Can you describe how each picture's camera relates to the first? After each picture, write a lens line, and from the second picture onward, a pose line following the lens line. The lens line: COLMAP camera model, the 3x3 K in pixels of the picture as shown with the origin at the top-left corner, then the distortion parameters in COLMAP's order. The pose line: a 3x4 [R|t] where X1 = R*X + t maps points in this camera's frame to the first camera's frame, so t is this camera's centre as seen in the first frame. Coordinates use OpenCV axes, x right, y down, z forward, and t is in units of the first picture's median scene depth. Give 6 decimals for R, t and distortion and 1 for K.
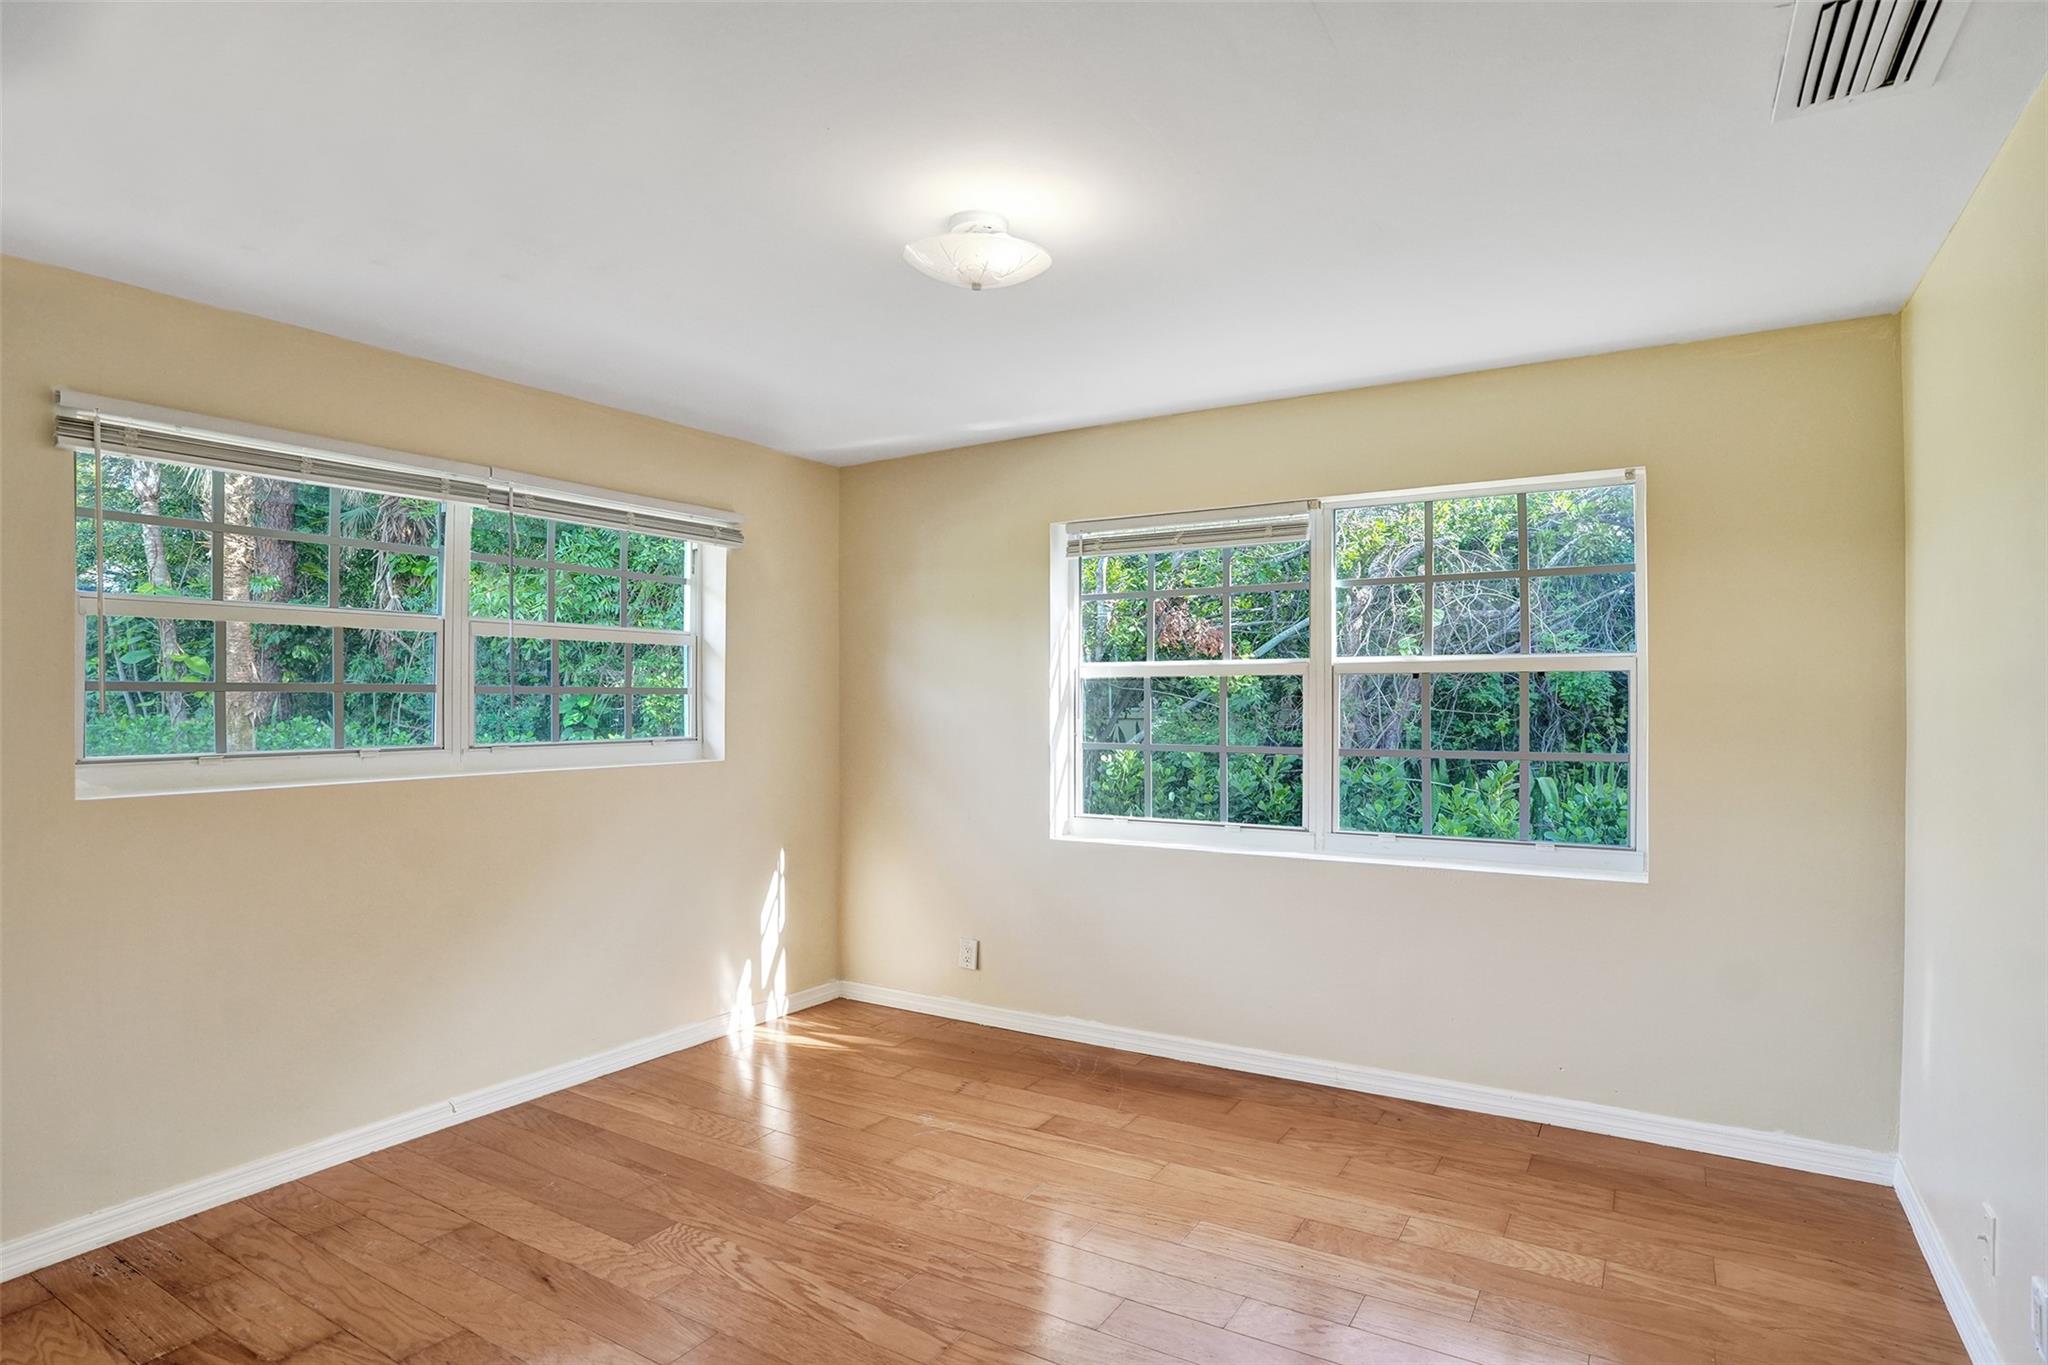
lens RADIAL K [[1061.0, 0, 1026.1], [0, 1061.0, 681.8], [0, 0, 1]] dist [-0.074817, 0.029656]
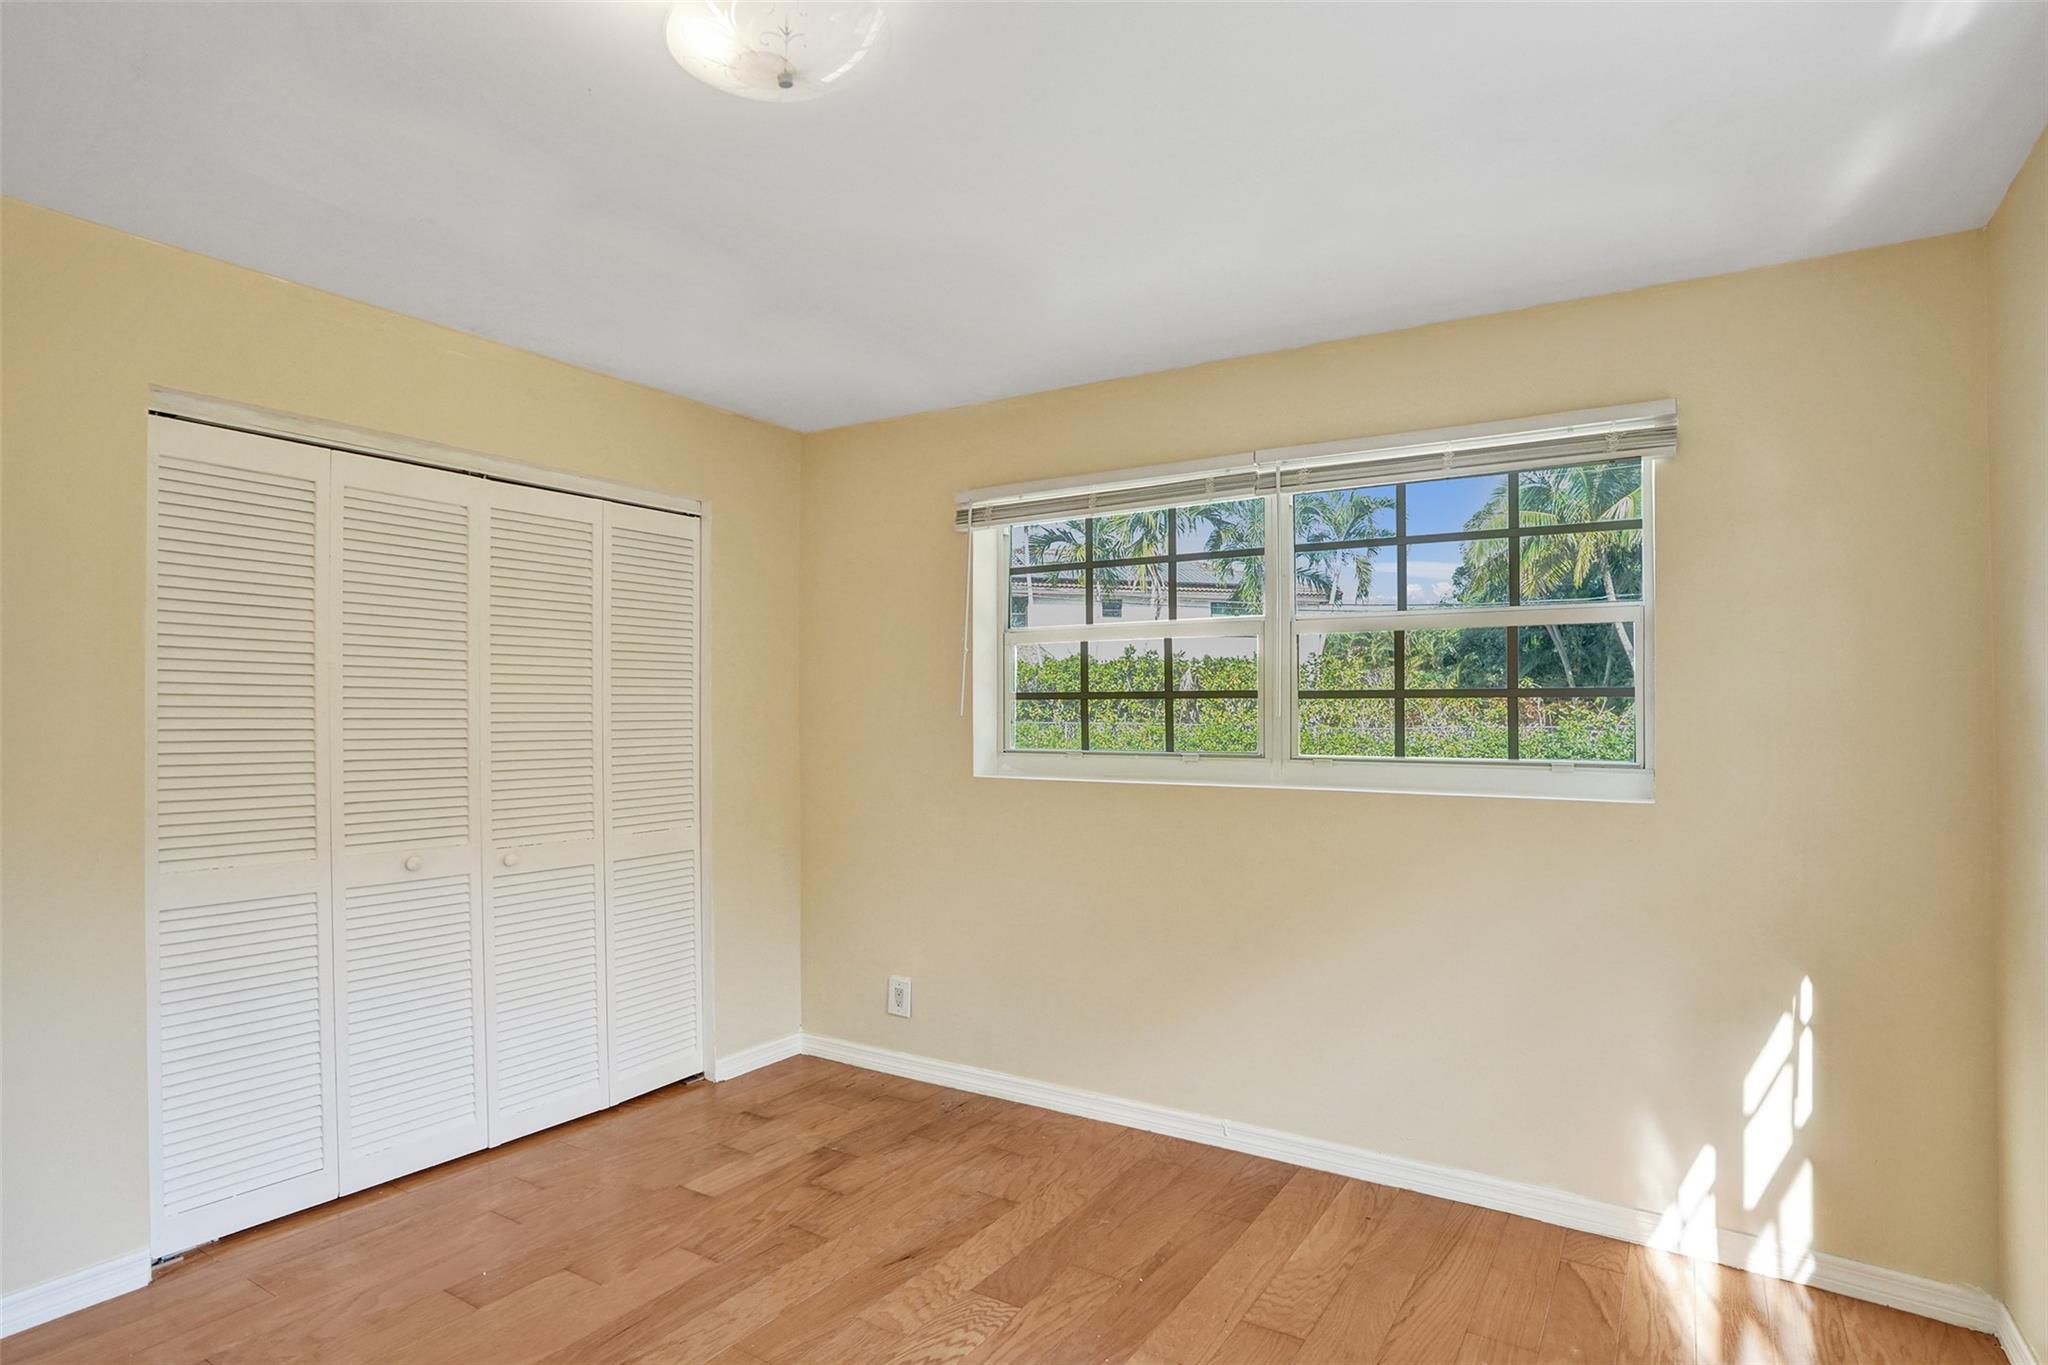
lens RADIAL K [[1113.3, 0, 1025.7], [0, 1113.3, 706.3], [0, 0, 1]] dist [-0.077841, 0.068990]
pose [[-0.018257, 0.003275, -0.999828, 0.437852], [0.017379, 0.999845, 0.002958, 0.010534], [0.999682, -0.017322, -0.018311, 0.775485]]
